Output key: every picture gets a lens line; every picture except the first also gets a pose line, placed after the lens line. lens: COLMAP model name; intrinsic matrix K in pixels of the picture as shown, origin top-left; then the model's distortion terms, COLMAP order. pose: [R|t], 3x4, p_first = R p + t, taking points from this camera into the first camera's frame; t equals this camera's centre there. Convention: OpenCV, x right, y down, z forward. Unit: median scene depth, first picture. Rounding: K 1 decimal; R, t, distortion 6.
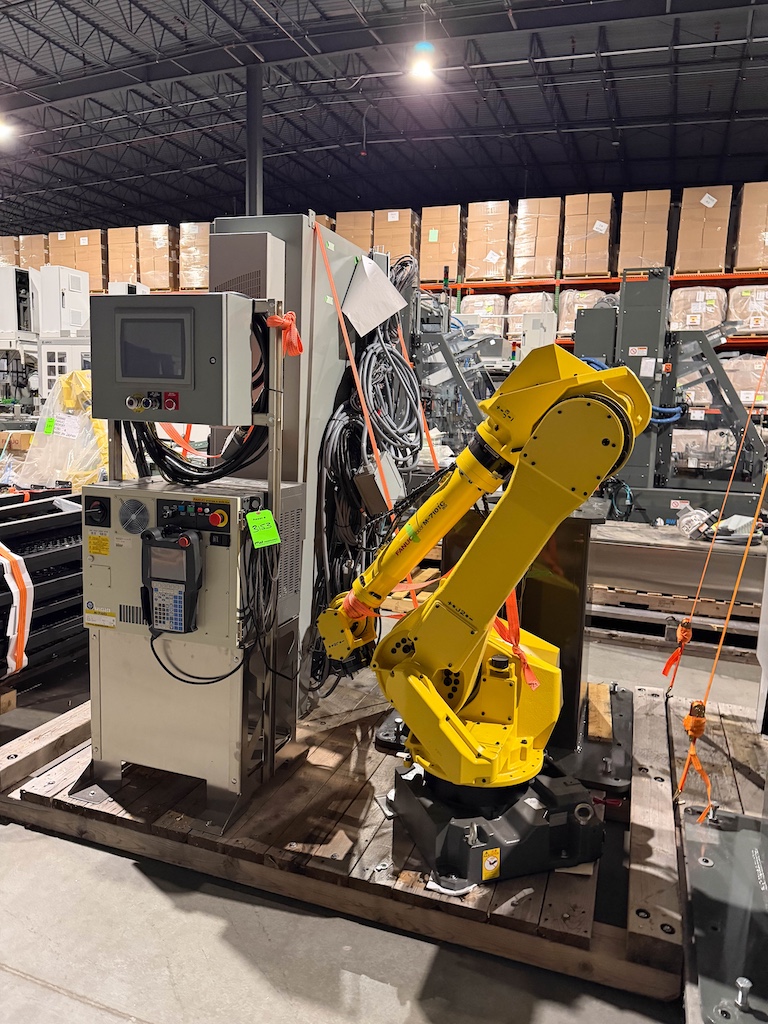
lens RADIAL K [[741.9, 0, 384.0], [0, 741.9, 512.0], [0, 0, 1]] dist [-0.005932, -0.001832]
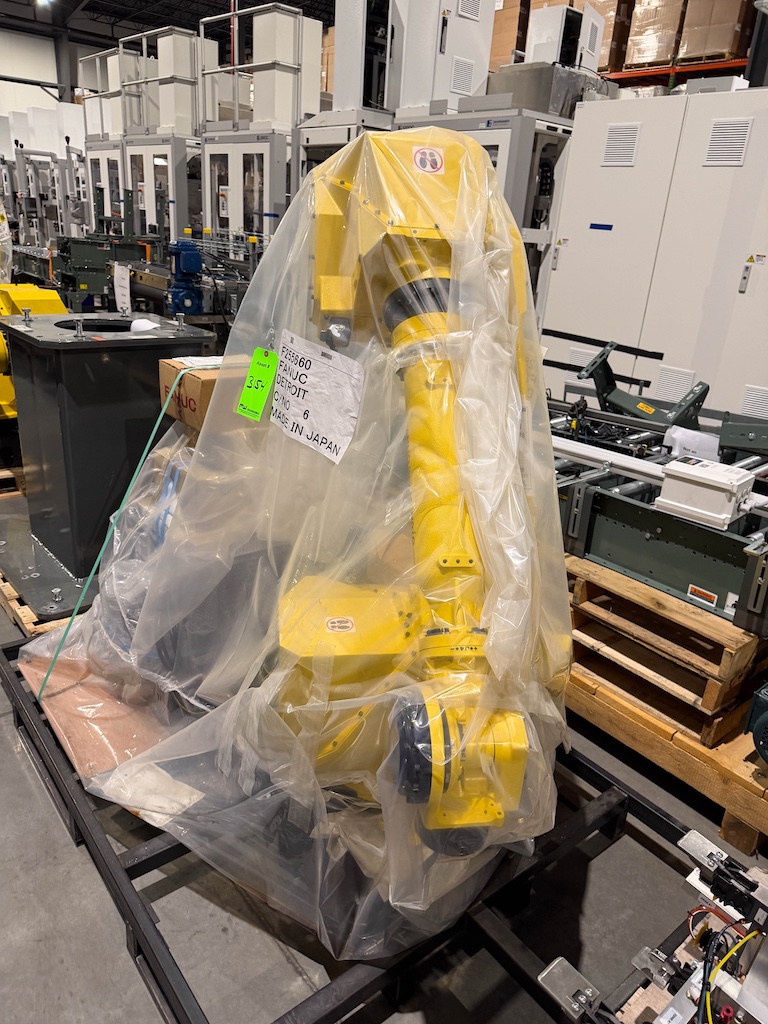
lens RADIAL K [[741.9, 0, 384.0], [0, 741.9, 512.0], [0, 0, 1]] dist [-0.005932, -0.001832]
pose [[0.879937, 0.201835, -0.430085, -0.178606], [-0.110178, 0.967285, 0.228518, -0.079610], [0.462137, -0.153696, 0.873388, 0.472357]]
